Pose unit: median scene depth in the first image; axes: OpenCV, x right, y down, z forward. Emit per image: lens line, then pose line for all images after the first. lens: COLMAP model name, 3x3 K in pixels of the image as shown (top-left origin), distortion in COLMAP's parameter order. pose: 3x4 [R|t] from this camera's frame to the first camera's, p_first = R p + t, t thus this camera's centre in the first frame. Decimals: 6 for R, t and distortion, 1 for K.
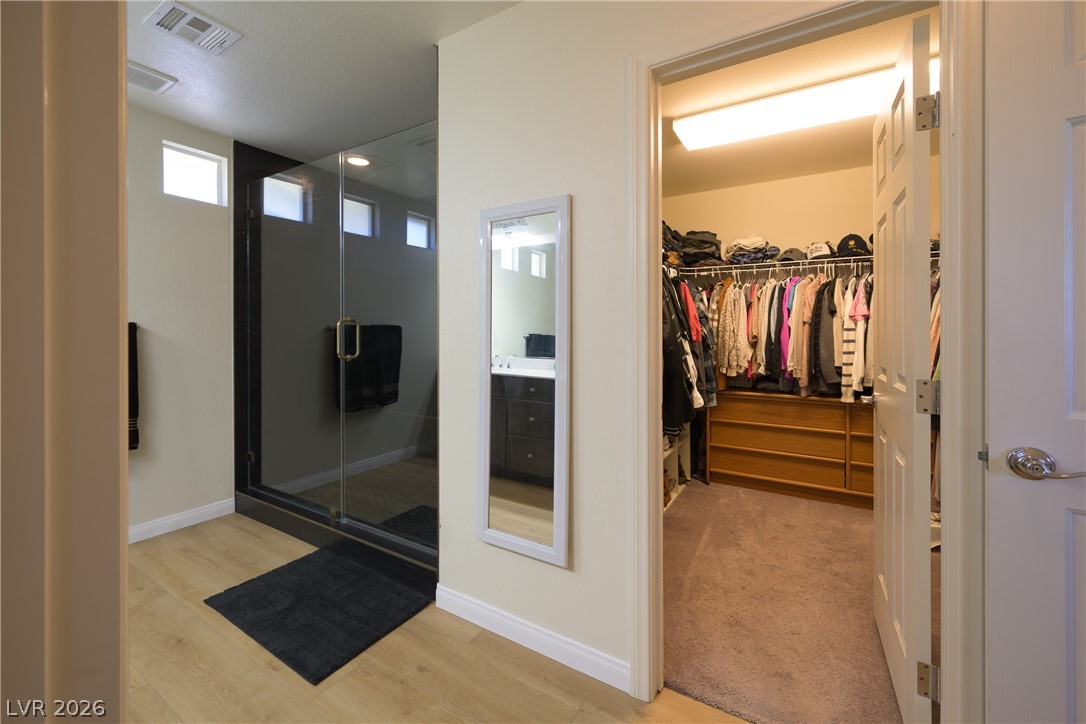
lens RADIAL K [[440.0, 0, 541.9], [0, 440.0, 338.8], [0, 0, 1]] dist [-0.001437, -0.000081]
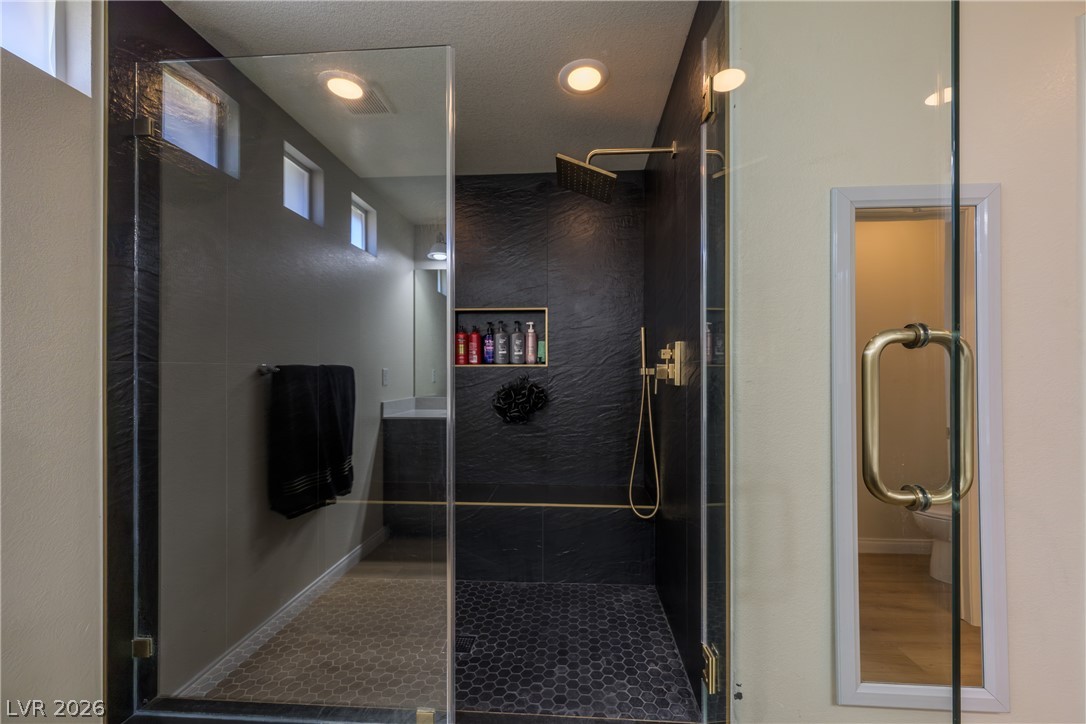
lens RADIAL K [[440.9, 0, 556.2], [0, 440.9, 380.4], [0, 0, 1]] dist [0.002769, 0.000404]
pose [[0.875145, -0.000425, 0.483861, -0.411752], [0.001627, 0.999997, -0.002064, -0.009187], [-0.483858, 0.002594, 0.875143, 0.308686]]
